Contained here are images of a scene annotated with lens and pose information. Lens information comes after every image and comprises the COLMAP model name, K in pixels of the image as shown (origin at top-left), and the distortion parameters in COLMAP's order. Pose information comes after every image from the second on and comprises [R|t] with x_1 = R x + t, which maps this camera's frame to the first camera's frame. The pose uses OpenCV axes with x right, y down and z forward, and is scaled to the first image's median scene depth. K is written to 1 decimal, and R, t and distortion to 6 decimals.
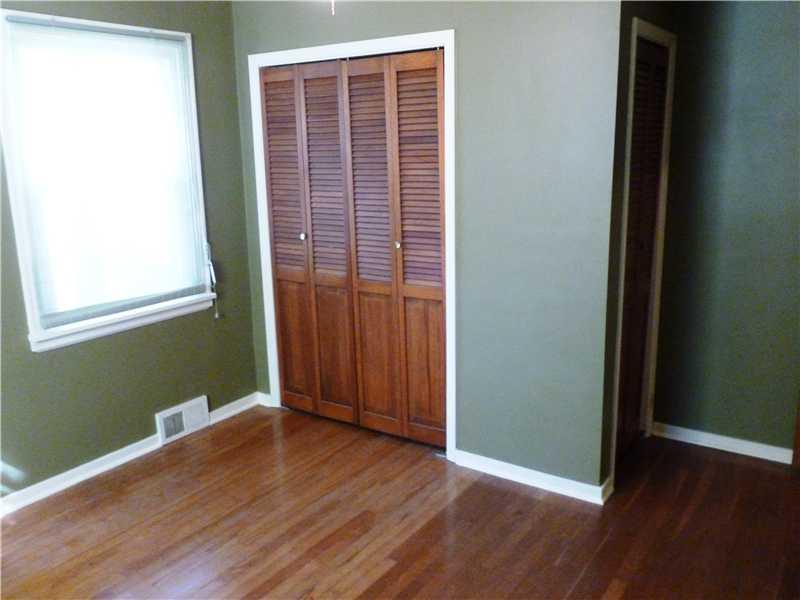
lens RADIAL K [[684.1, 0, 400.0], [0, 684.1, 300.0], [0, 0, 1]] dist [-0.039532, 0.005576]
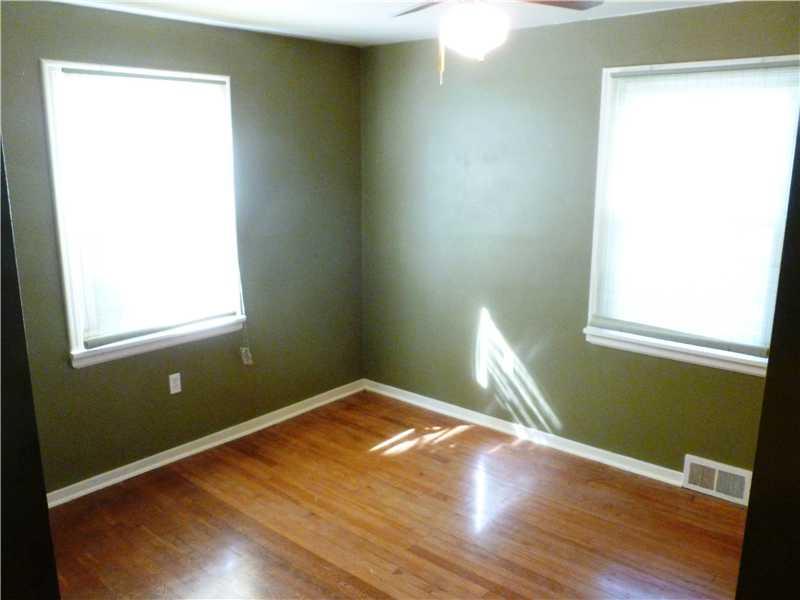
lens RADIAL K [[684.1, 0, 400.0], [0, 684.1, 300.0], [0, 0, 1]] dist [-0.039532, 0.005576]
pose [[-0.111318, 0.239428, -0.964511, 0.645065], [-0.217428, 0.941162, 0.258726, -0.228643], [0.969708, 0.238513, -0.052710, 0.667280]]
